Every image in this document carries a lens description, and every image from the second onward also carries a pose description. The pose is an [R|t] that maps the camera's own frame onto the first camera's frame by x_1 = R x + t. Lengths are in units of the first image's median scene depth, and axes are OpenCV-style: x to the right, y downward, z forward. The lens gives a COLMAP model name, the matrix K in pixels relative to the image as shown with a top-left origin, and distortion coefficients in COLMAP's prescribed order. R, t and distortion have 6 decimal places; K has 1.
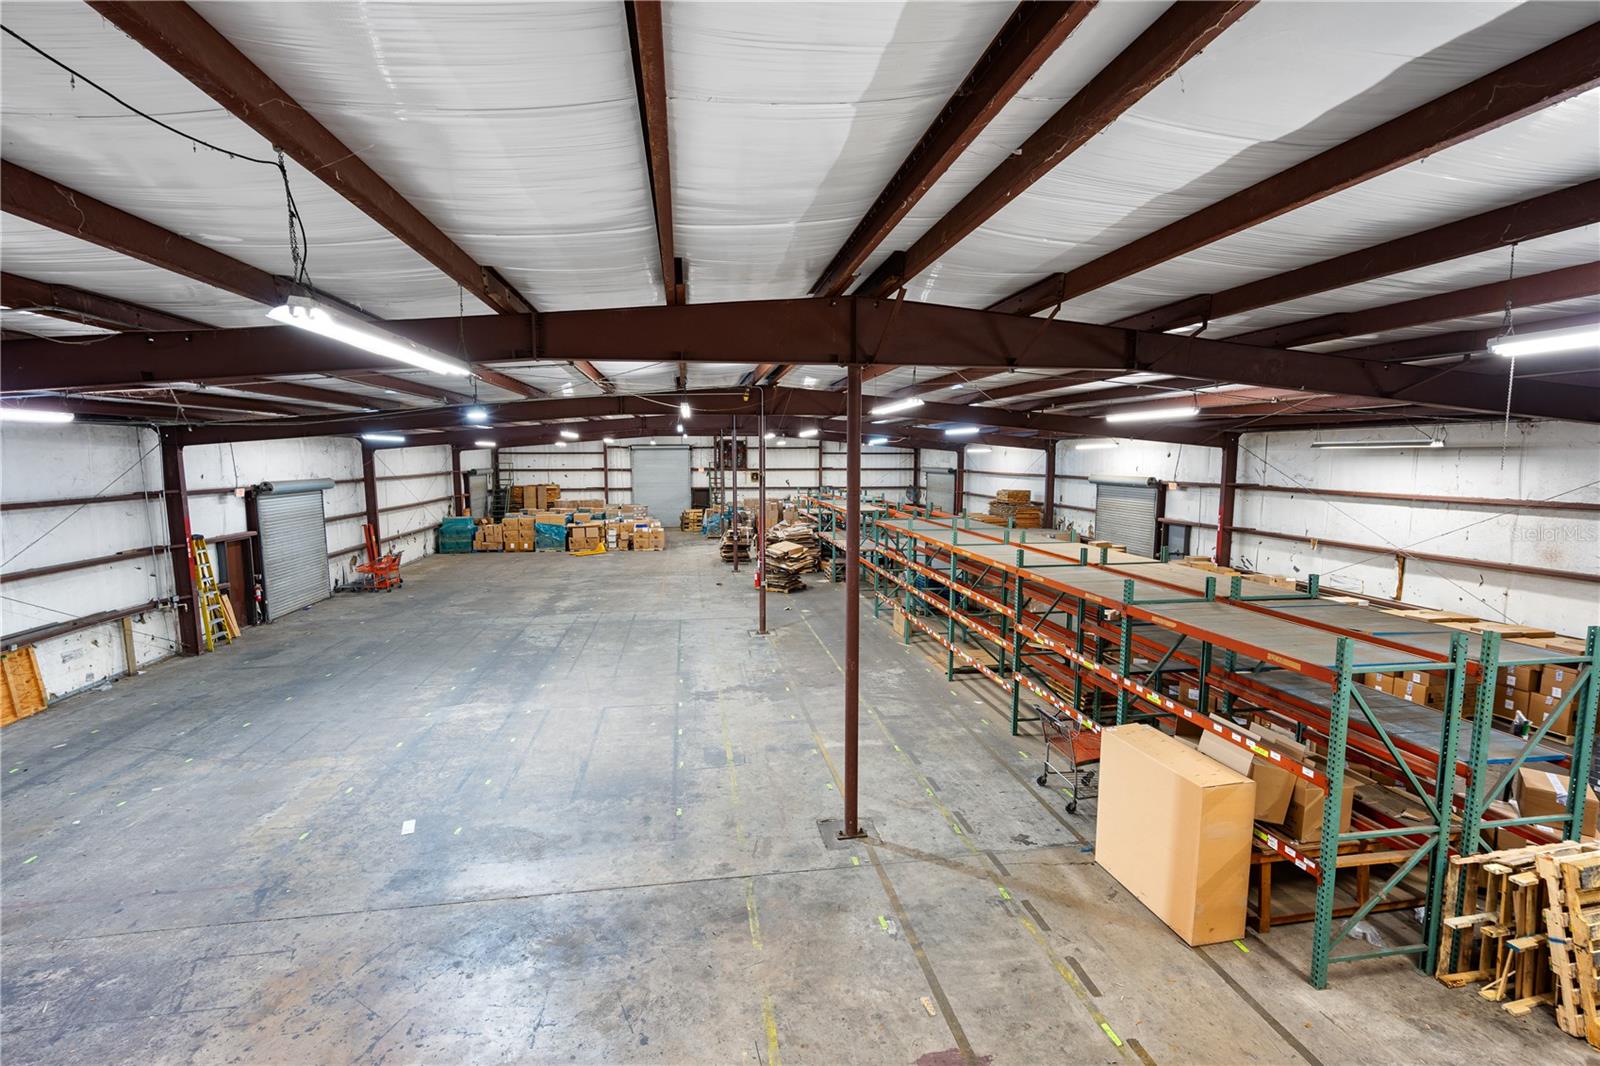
lens RADIAL K [[737.8, 0, 796.5], [0, 737.8, 538.7], [0, 0, 1]] dist [-0.000795, 0.000652]
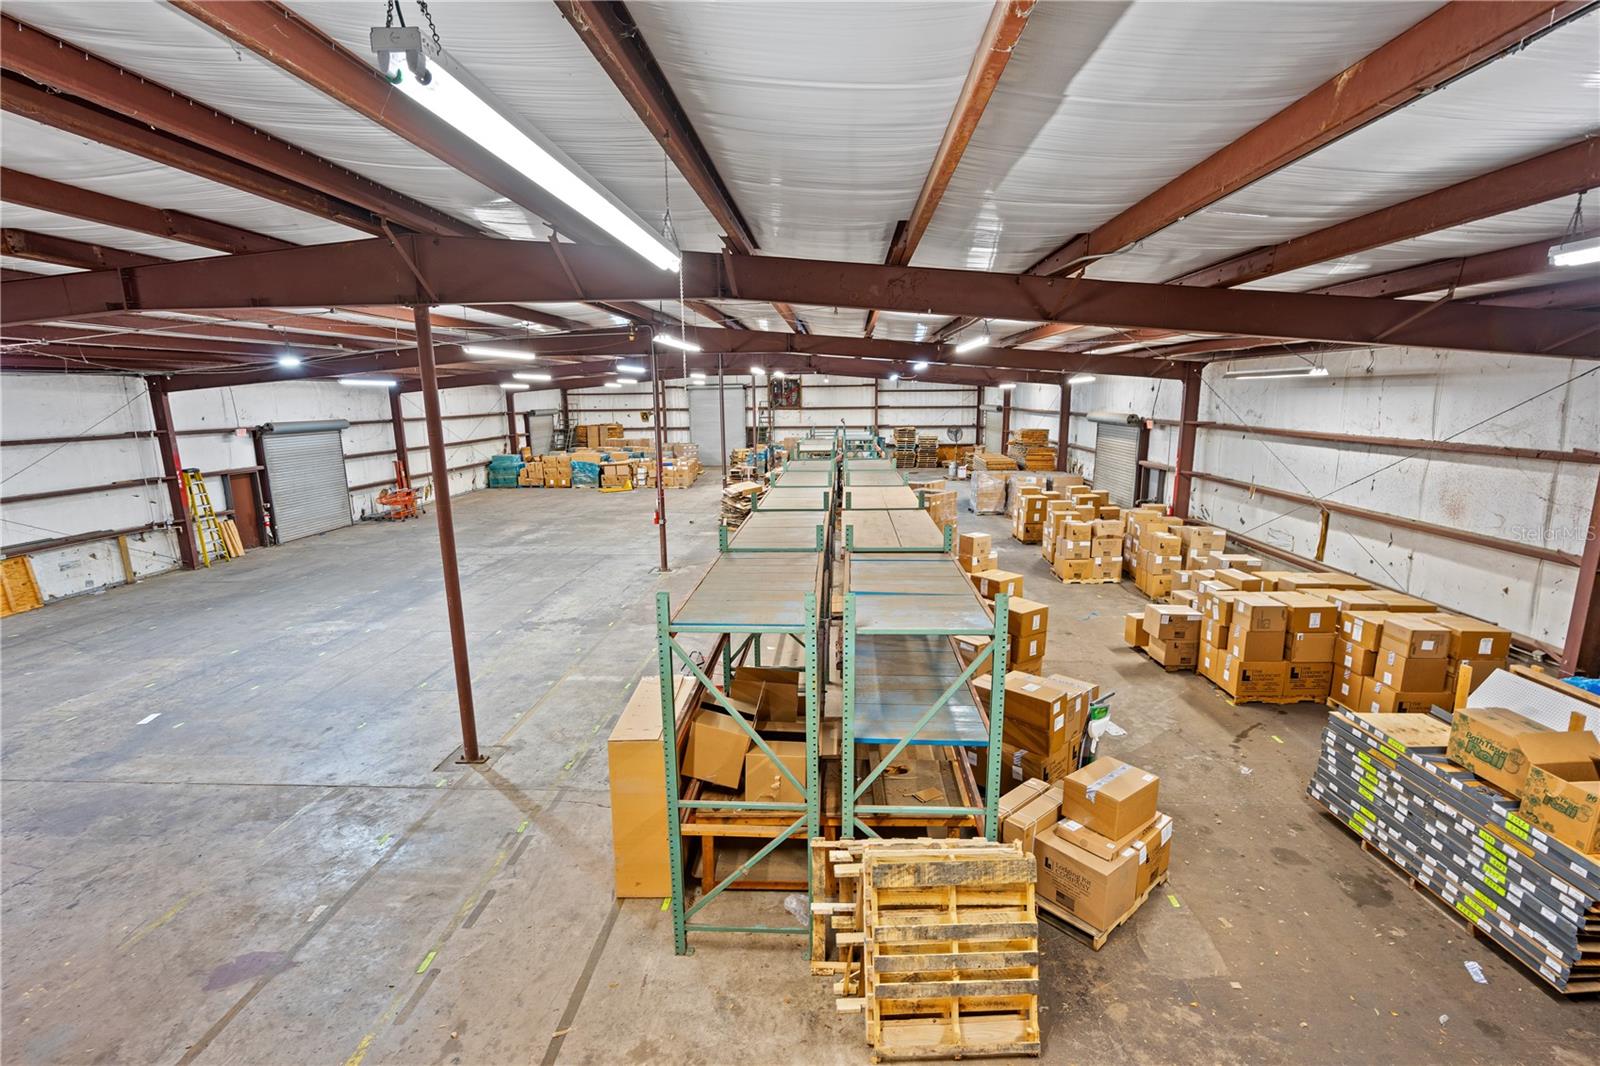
lens RADIAL K [[733.1, 0, 793.8], [0, 733.1, 546.7], [0, 0, 1]] dist [-0.000096, -0.000126]
pose [[0.976810, 0.032596, -0.211612, 0.473548], [-0.012730, 0.995437, 0.094570, -0.004864], [0.213729, -0.089683, 0.972768, 0.068131]]
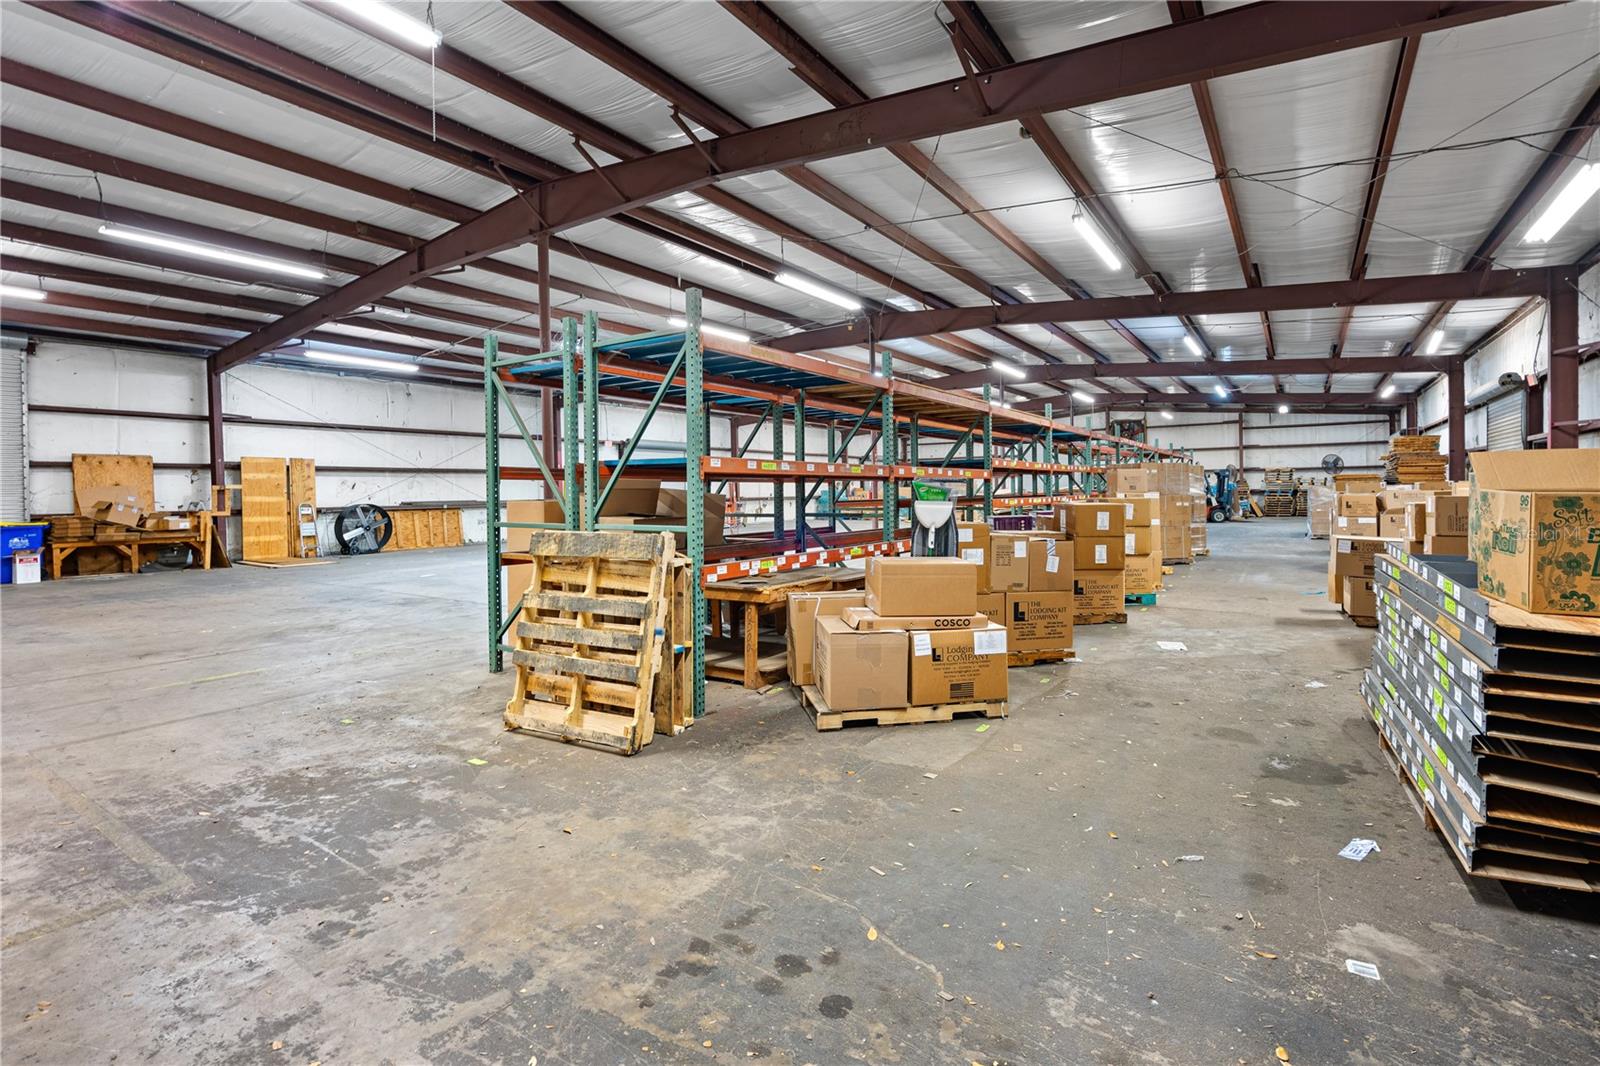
lens RADIAL K [[739.8, 0, 801.1], [0, 739.8, 496.5], [0, 0, 1]] dist [0.000945, 0.000184]
pose [[0.733805, -0.000709, -0.679360, 0.812508], [-0.068291, 0.994857, -0.074802, 0.194874], [0.675919, 0.101284, 0.729983, 0.236895]]
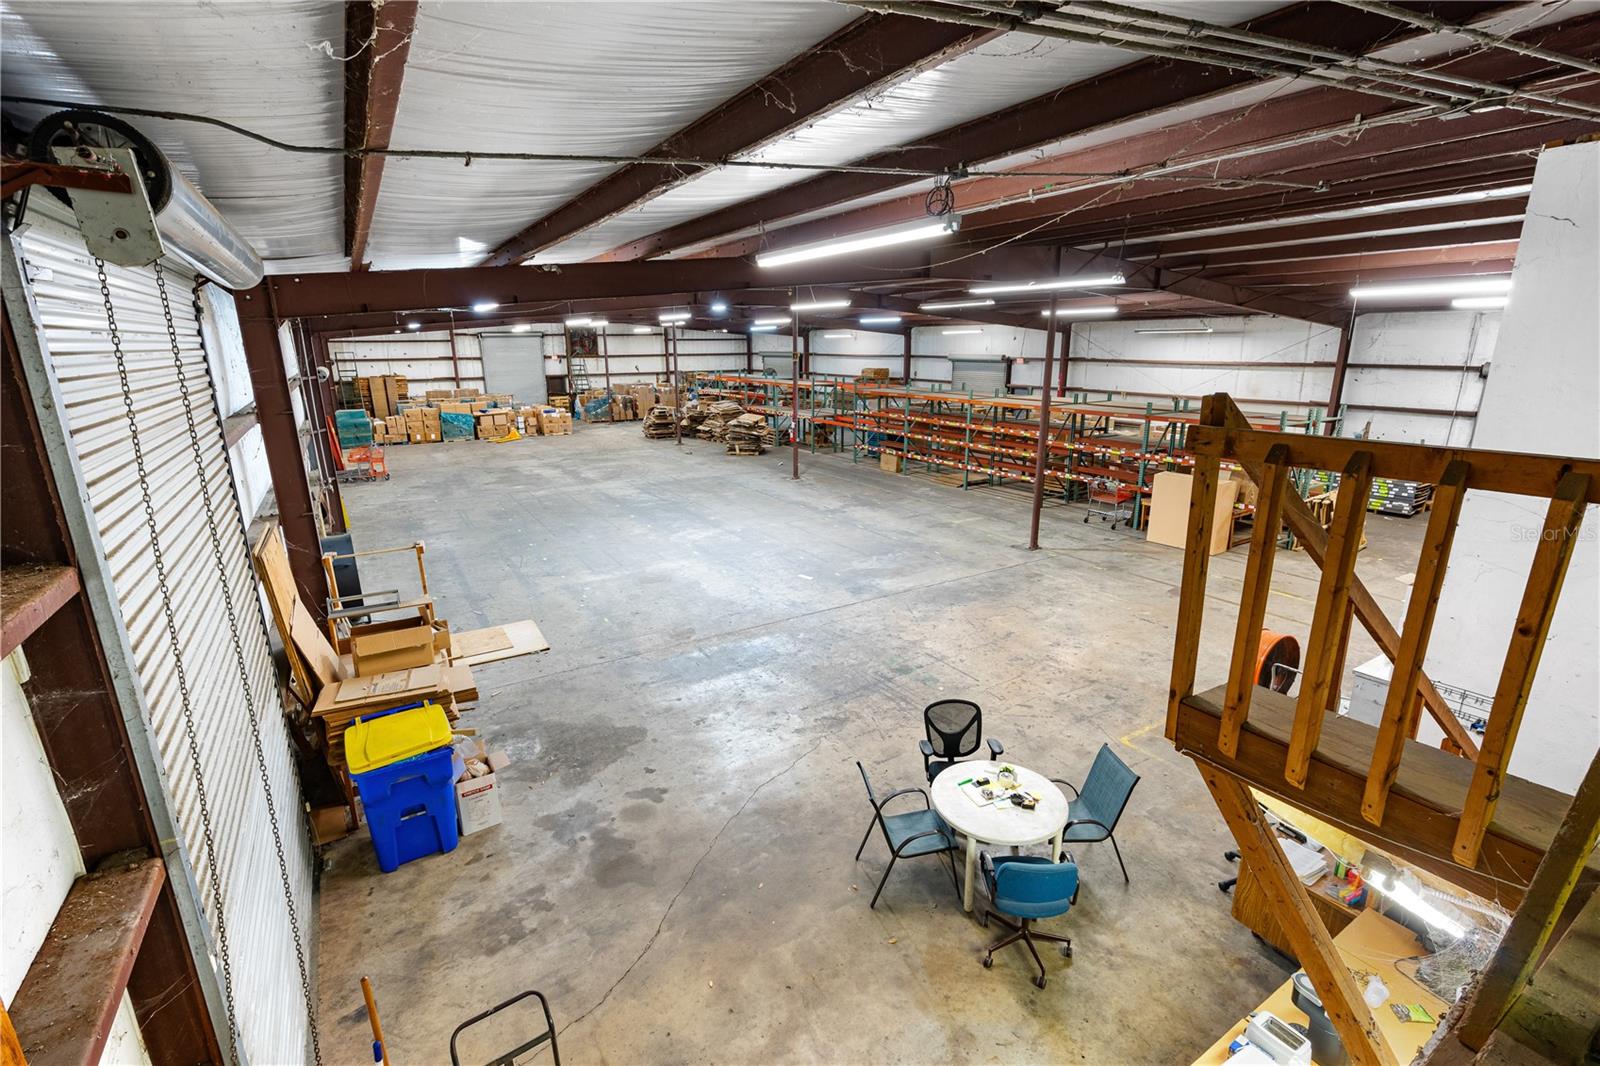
lens RADIAL K [[733.6, 0, 803.3], [0, 733.6, 537.1], [0, 0, 1]] dist [-0.005736, 0.000029]
pose [[0.921515, -0.106169, 0.373549, -0.729581], [0.050623, 0.986537, 0.155507, 0.038749], [-0.385030, -0.124392, 0.914483, -0.286690]]
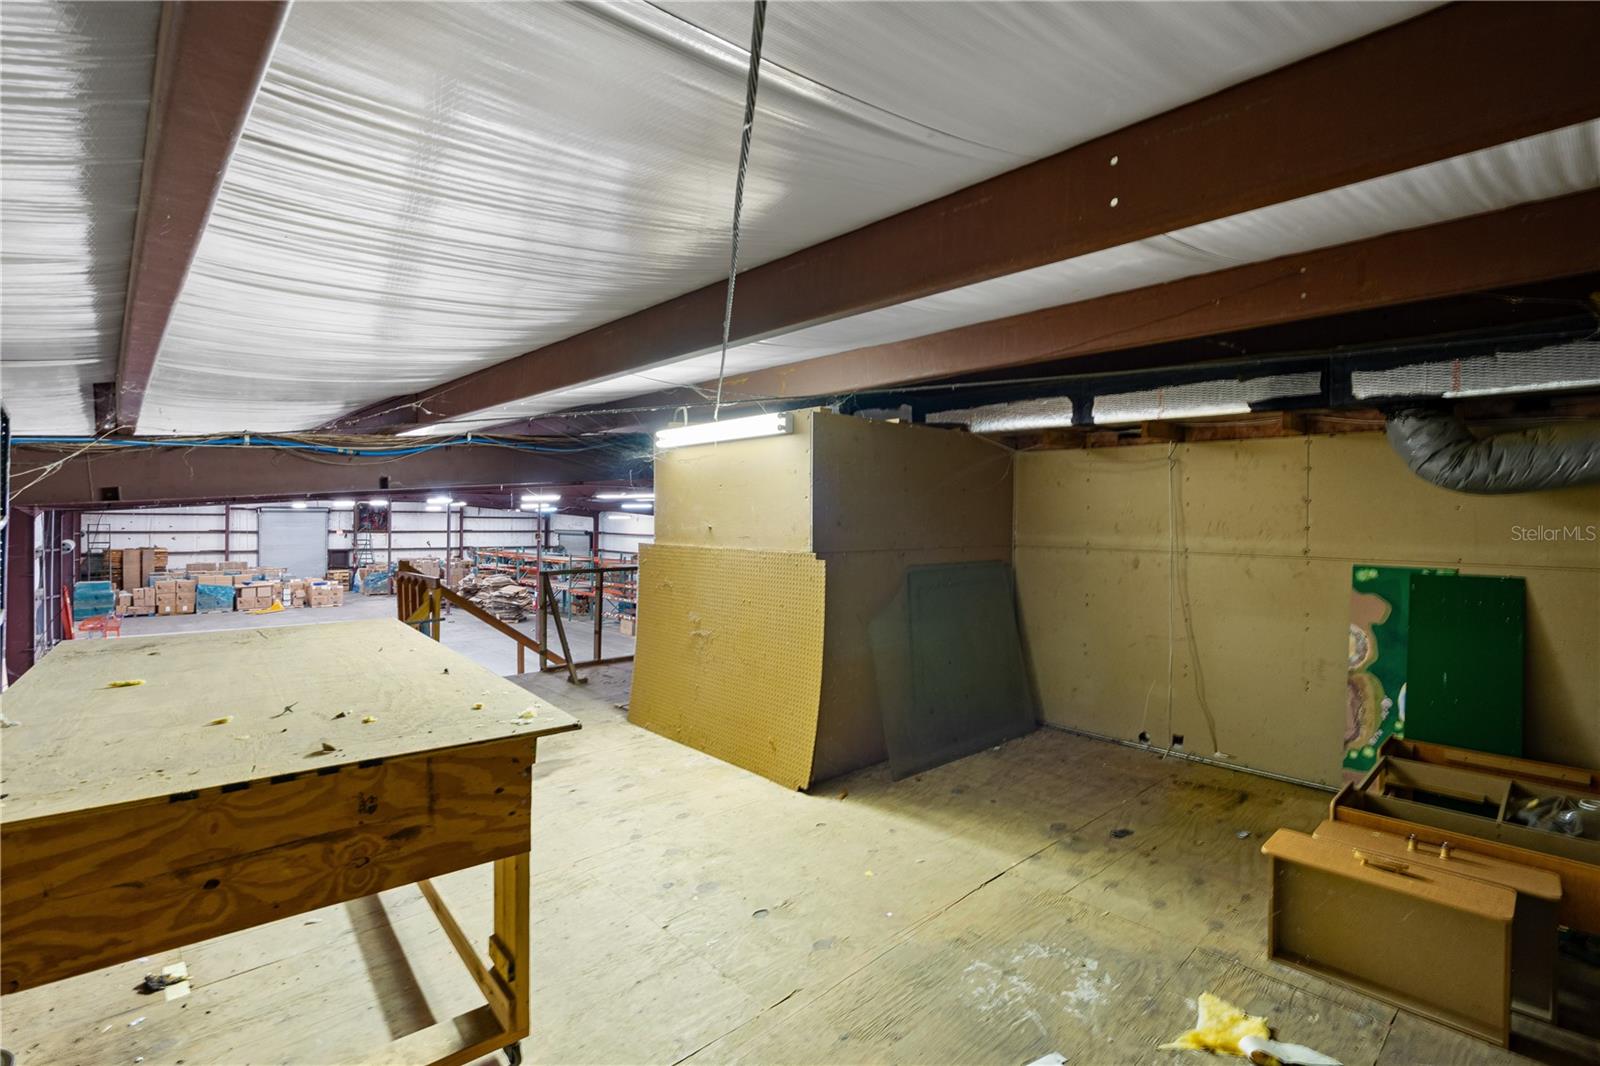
lens RADIAL K [[756.5, 0, 801.3], [0, 756.5, 517.2], [0, 0, 1]] dist [-0.001345, 0.000152]
pose [[0.827225, 0.010918, 0.561765, -0.637867], [0.052203, 0.993993, -0.096191, 0.073297], [-0.559441, 0.108897, 0.821686, -0.787847]]
